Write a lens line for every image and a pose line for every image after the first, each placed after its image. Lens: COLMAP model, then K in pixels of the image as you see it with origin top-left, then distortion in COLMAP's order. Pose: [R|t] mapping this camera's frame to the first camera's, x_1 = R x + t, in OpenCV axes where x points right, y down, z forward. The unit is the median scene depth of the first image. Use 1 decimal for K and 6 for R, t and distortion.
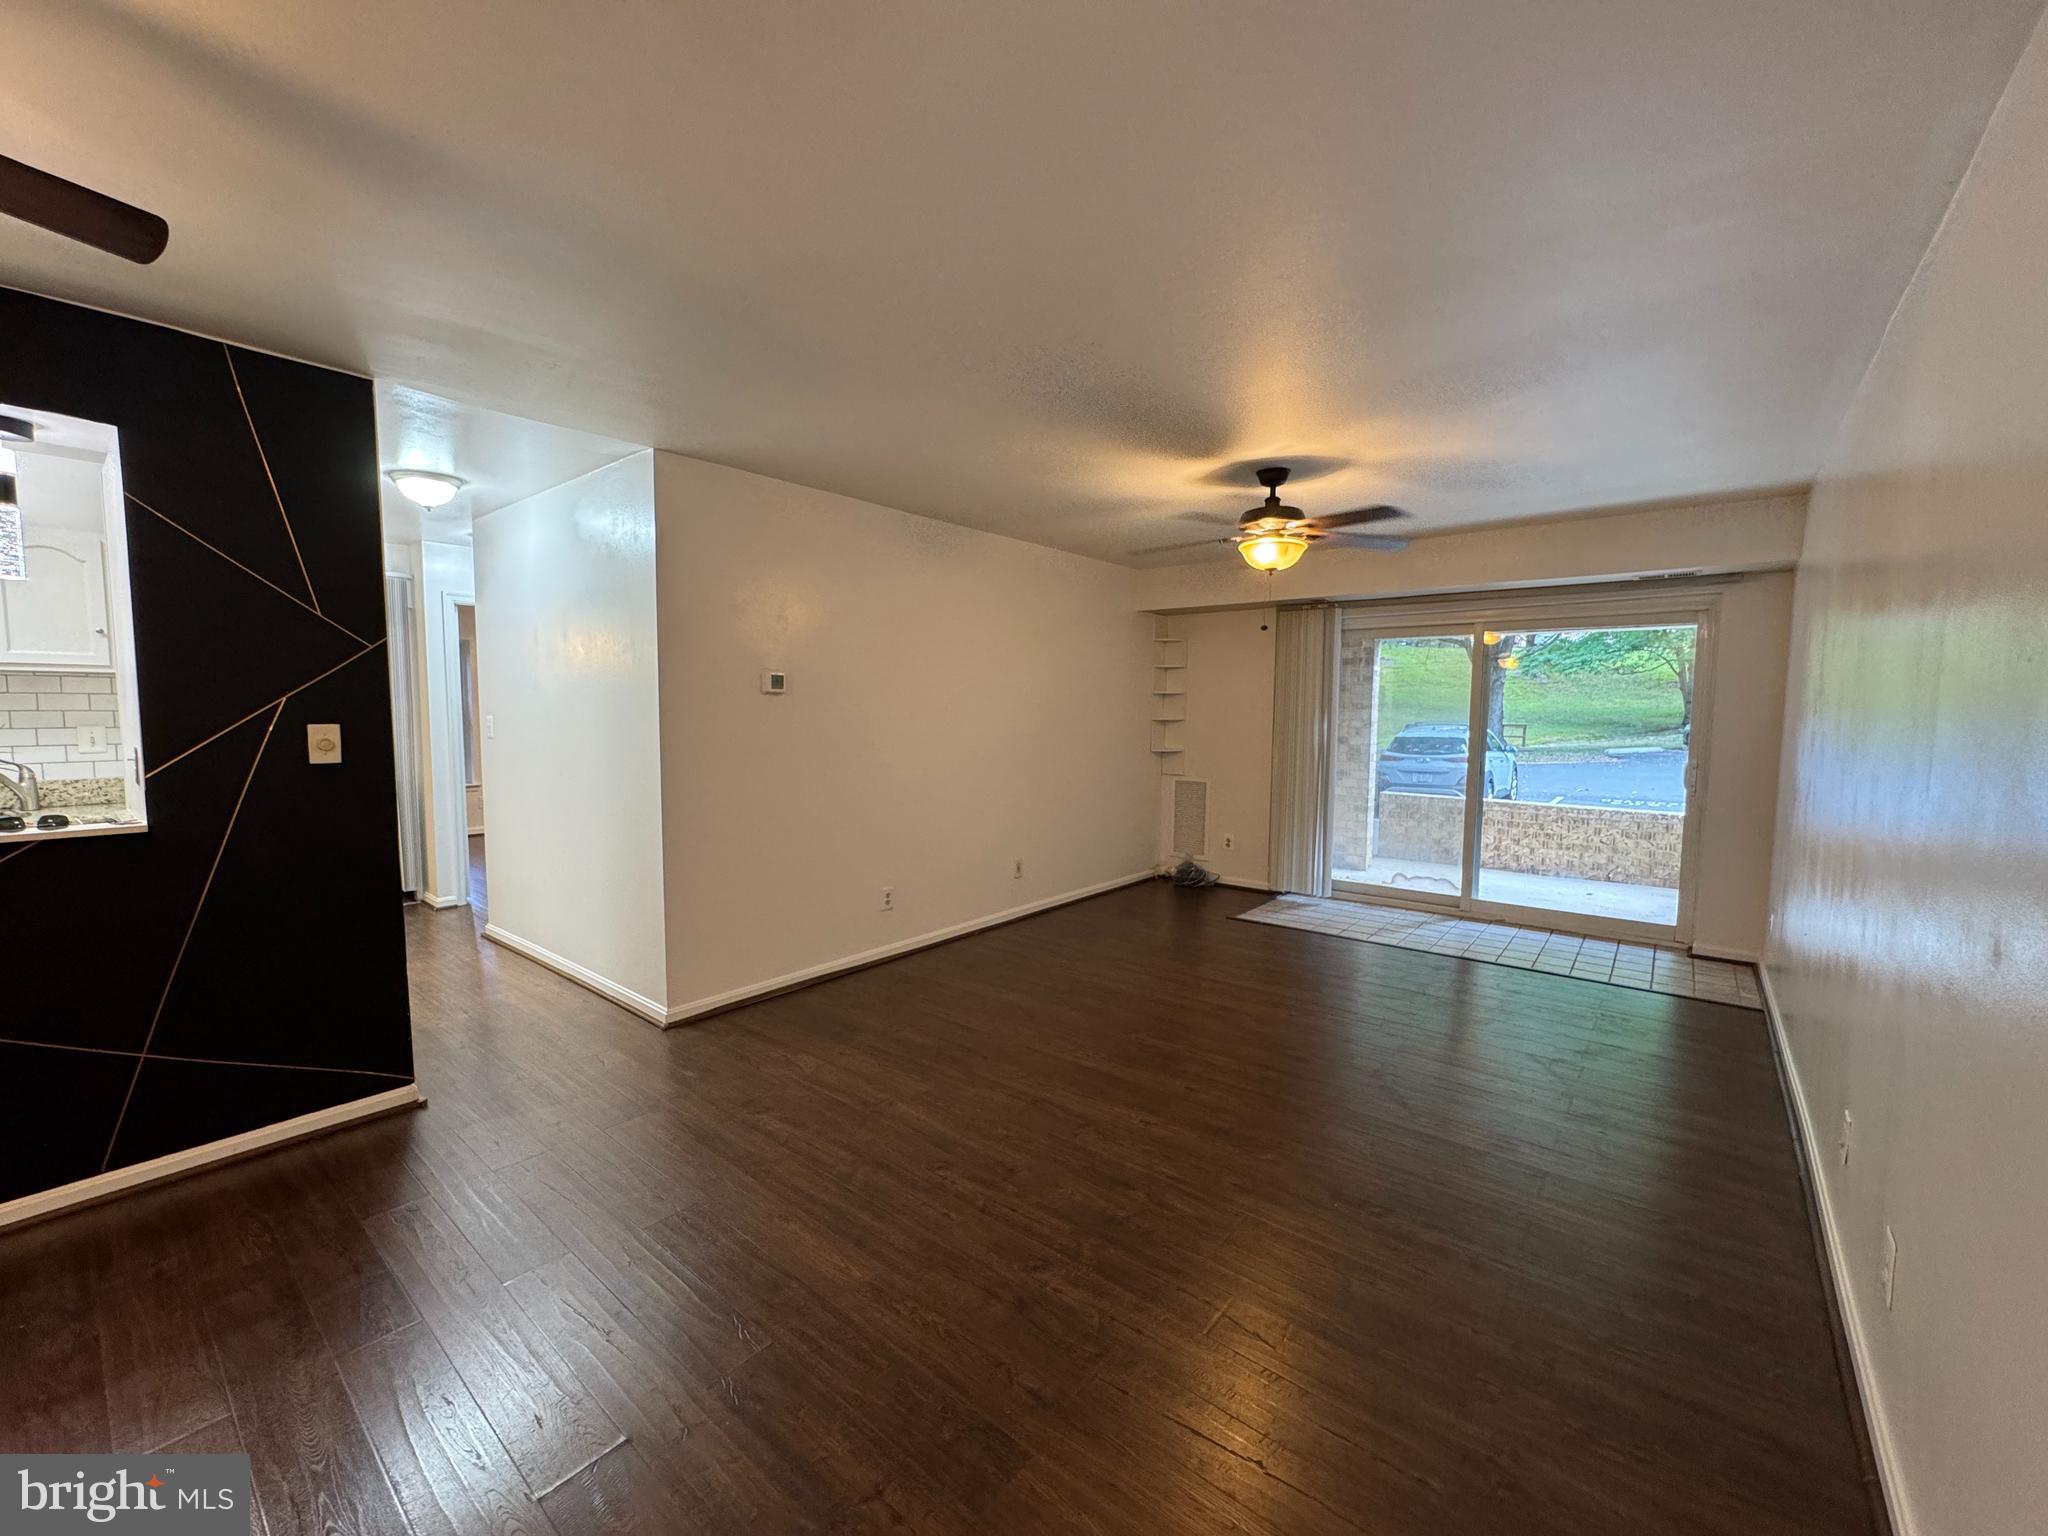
lens RADIAL K [[817.0, 0, 1022.7], [0, 817.0, 771.1], [0, 0, 1]] dist [-0.001761, 0.000093]
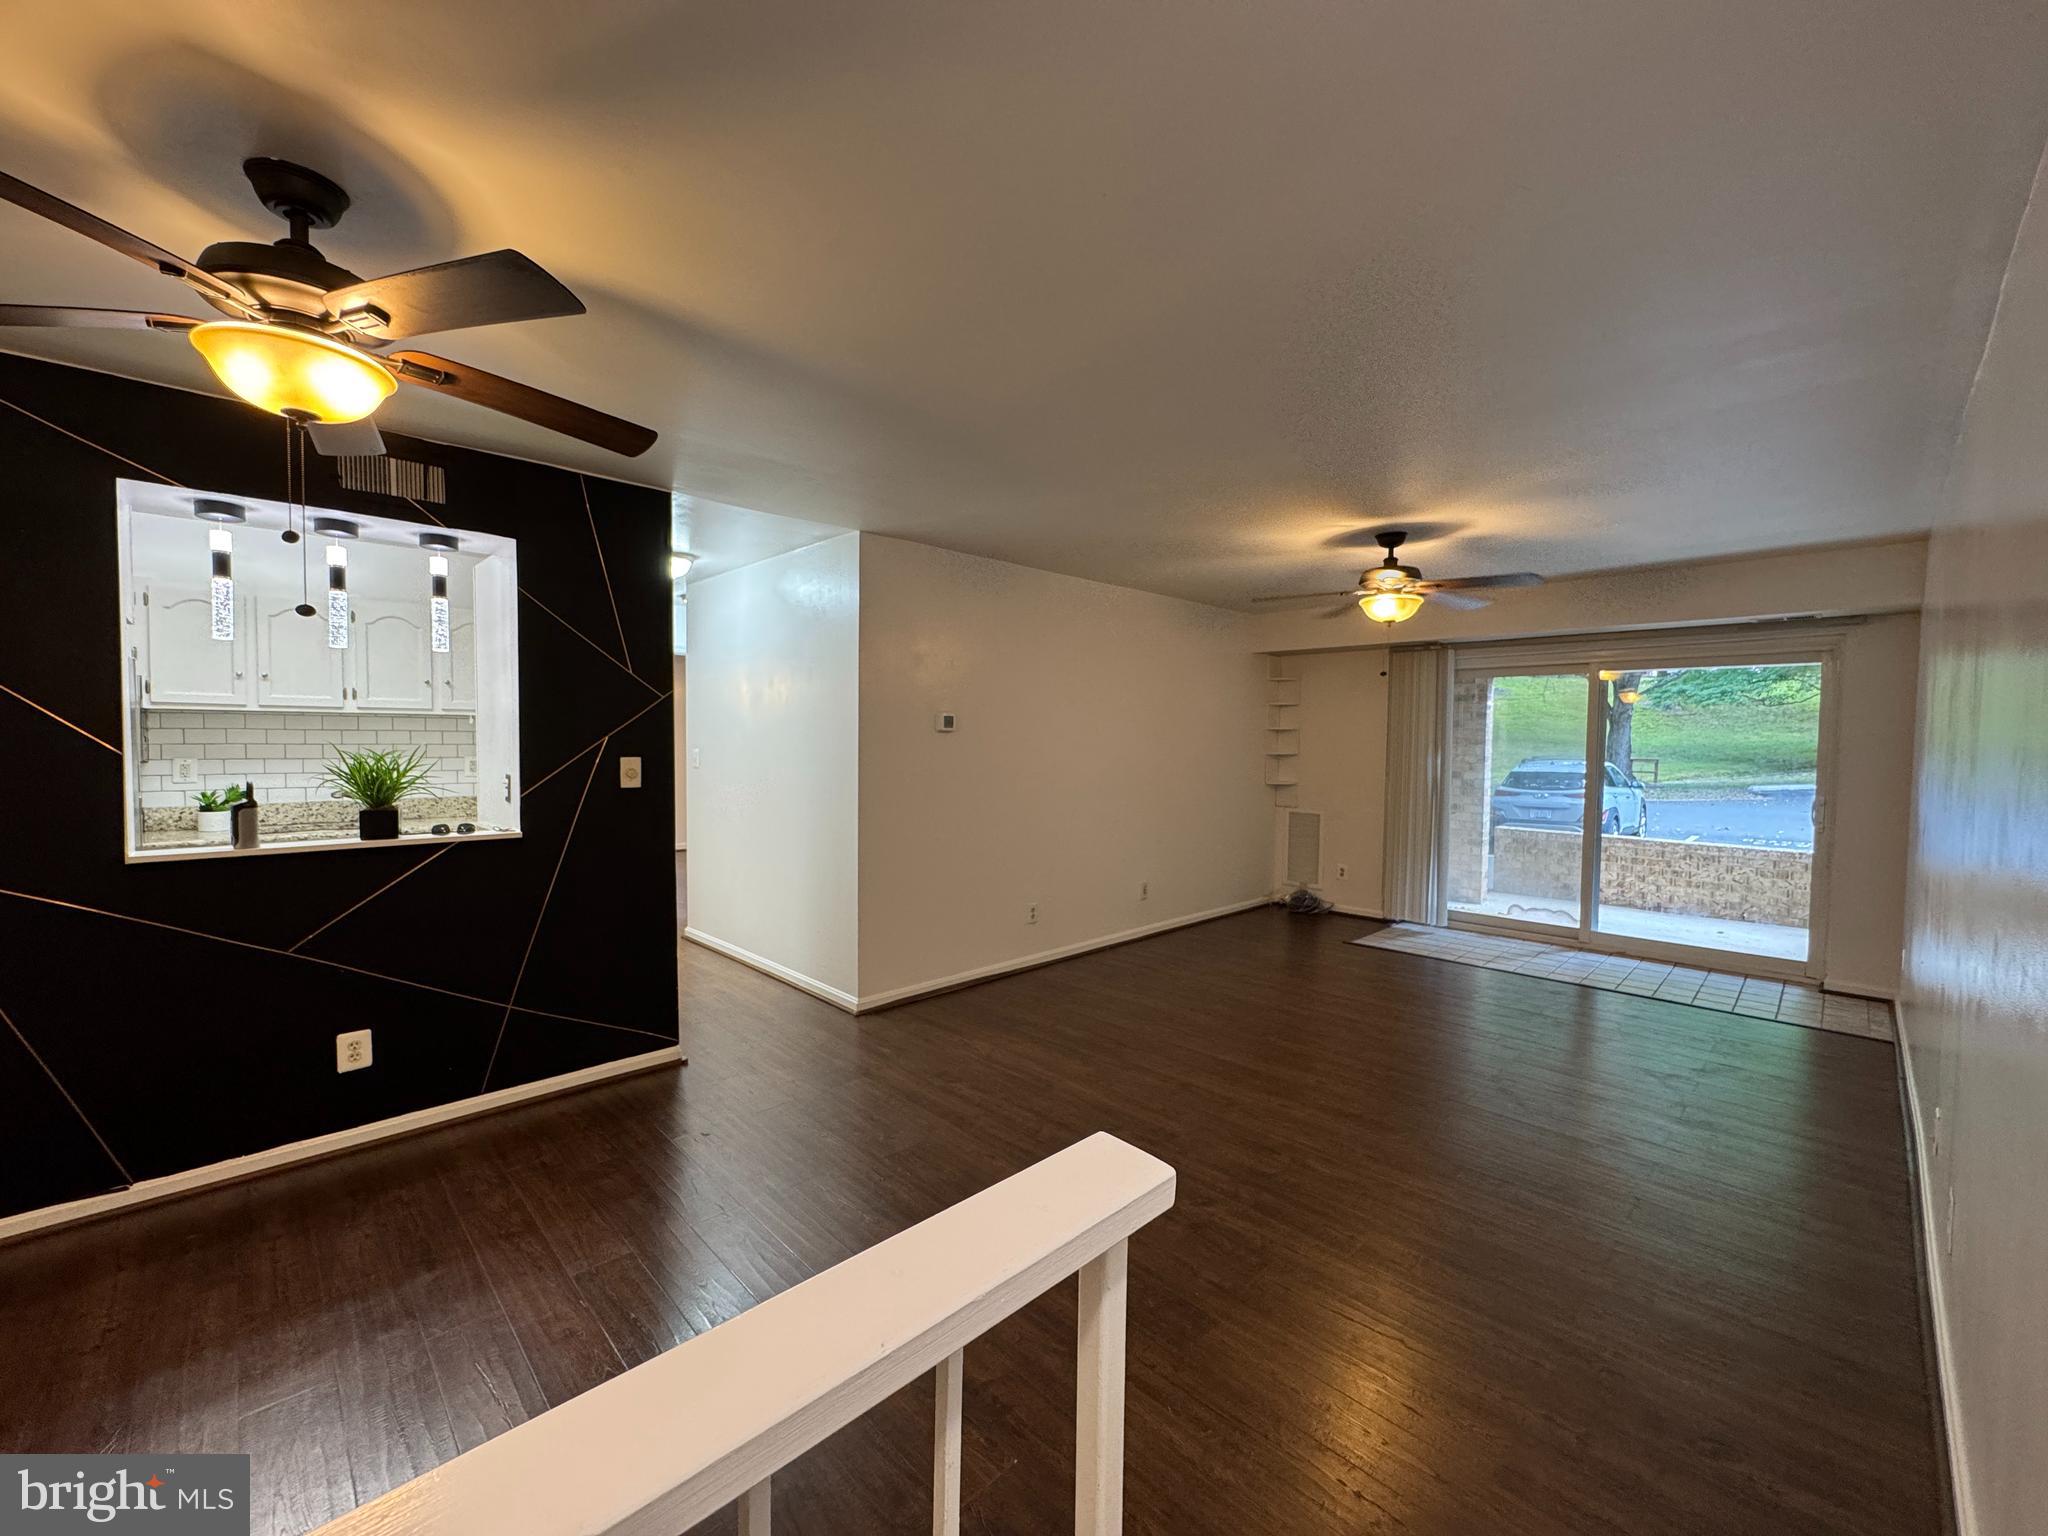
lens RADIAL K [[816.6, 0, 1024.5], [0, 816.6, 771.6], [0, 0, 1]] dist [-0.001214, -0.000029]
pose [[0.993934, 0.006945, -0.109754, -0.059211], [-0.011099, 0.999243, -0.037286, 0.004058], [0.109412, 0.038278, 0.993259, -0.134180]]
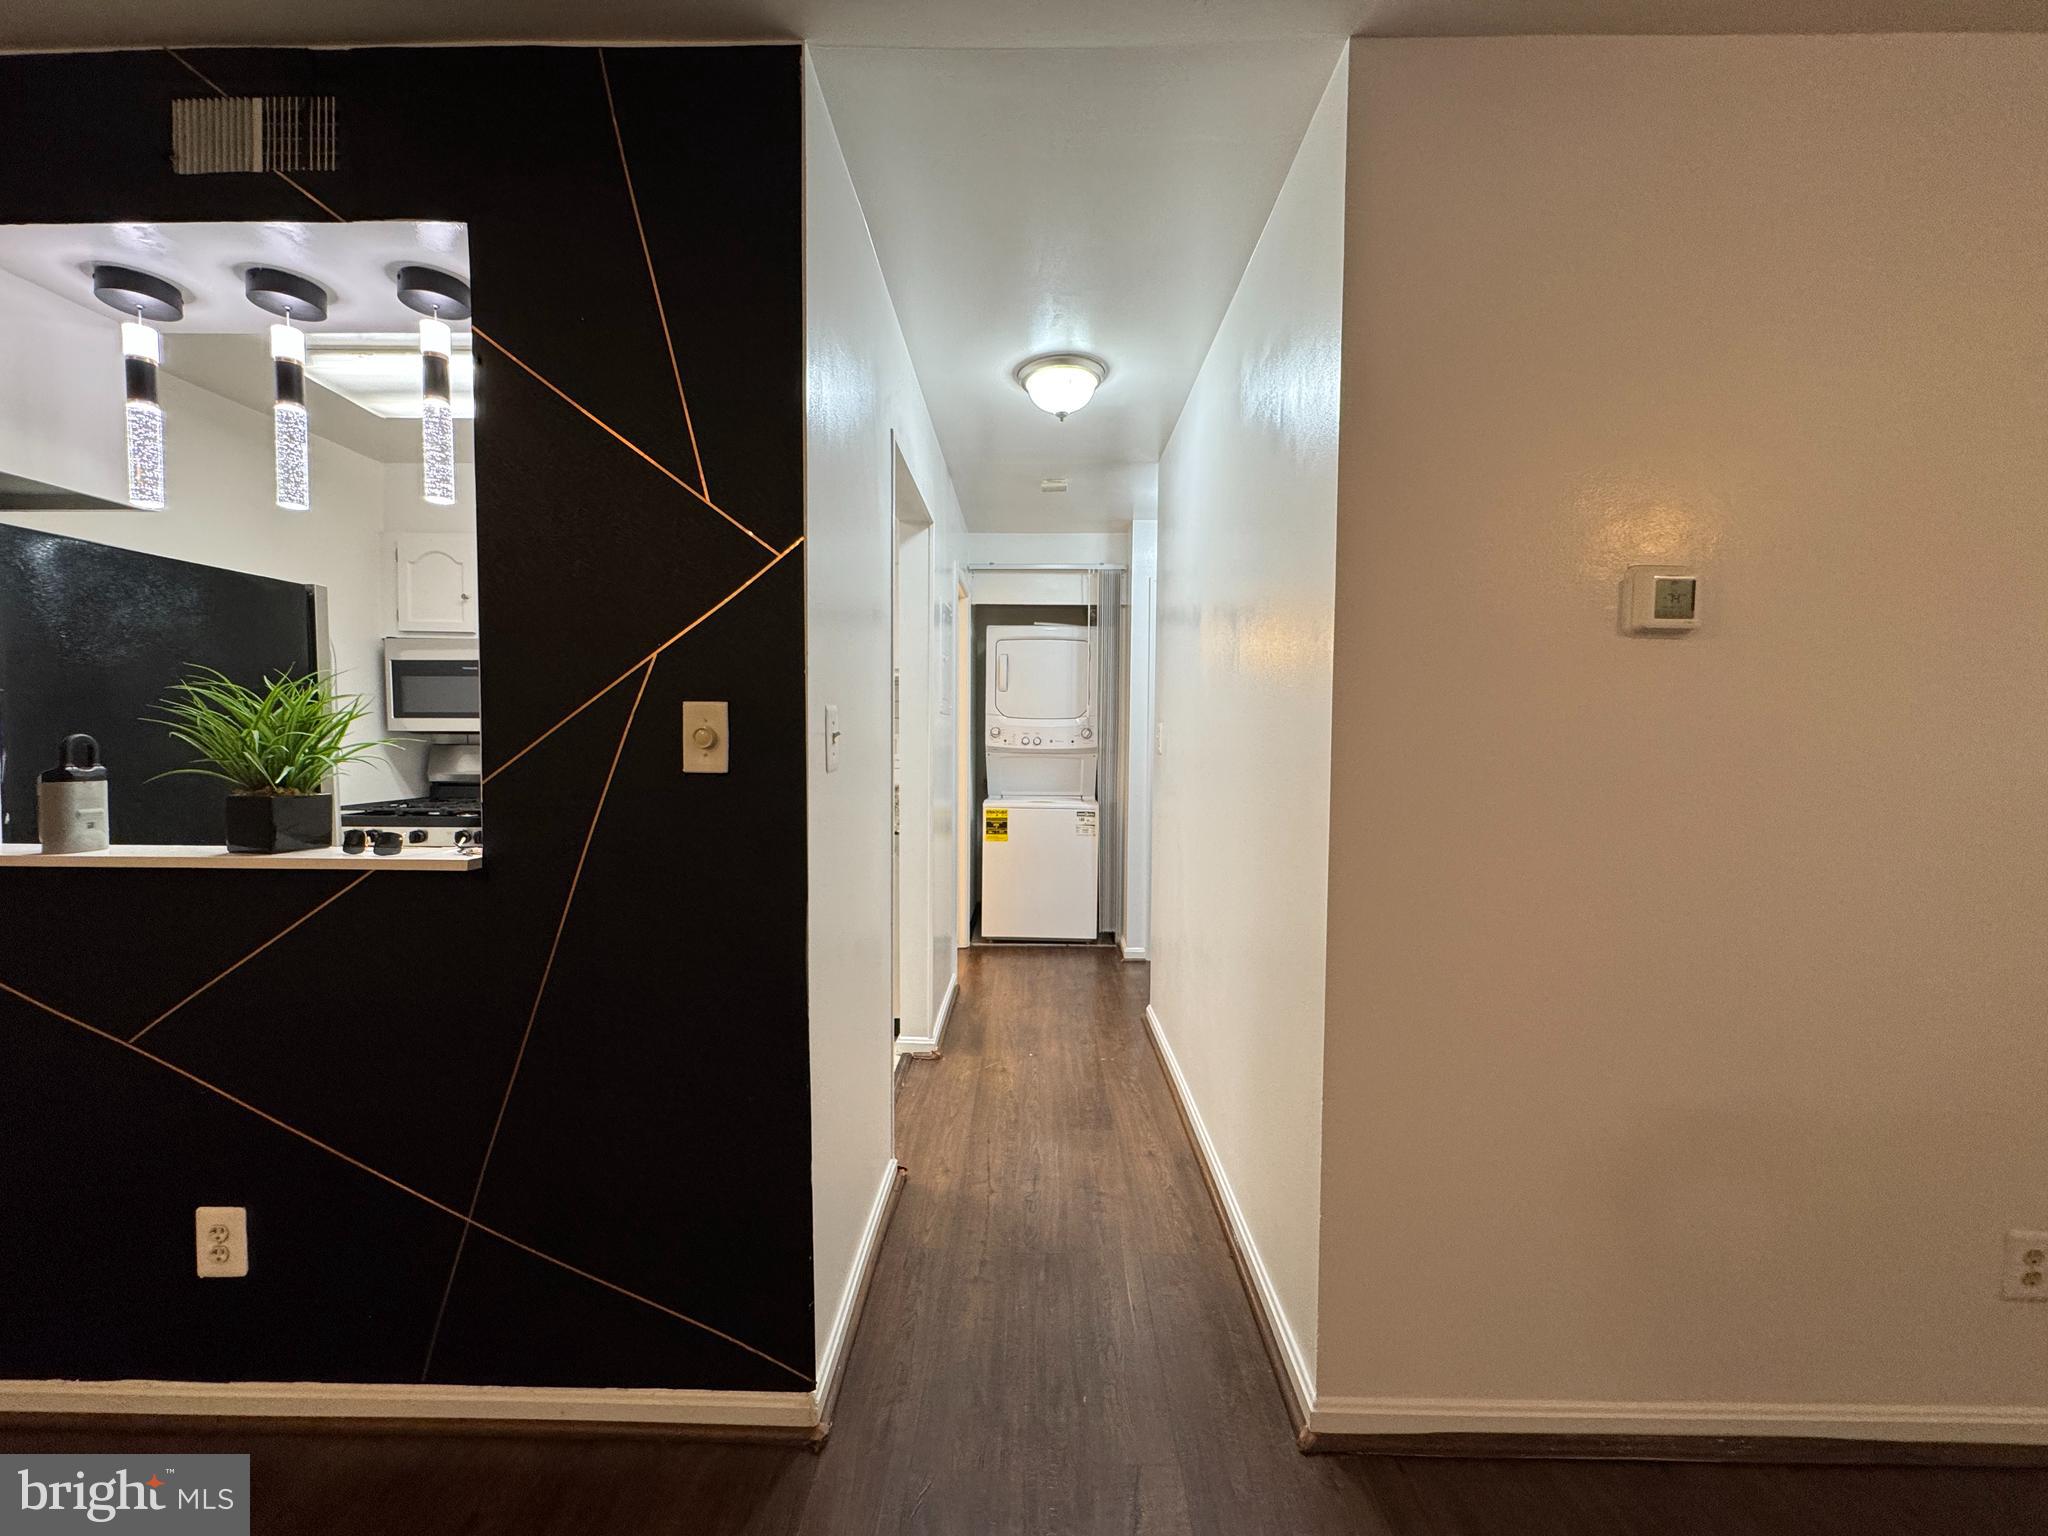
lens RADIAL K [[819.2, 0, 1023.6], [0, 819.2, 769.7], [0, 0, 1]] dist [-0.002078, -0.000365]
pose [[0.623686, 0.030336, -0.781086, -0.181647], [-0.062616, 0.997974, -0.011238, -0.011763], [0.779163, 0.055917, 0.624322, 0.515535]]
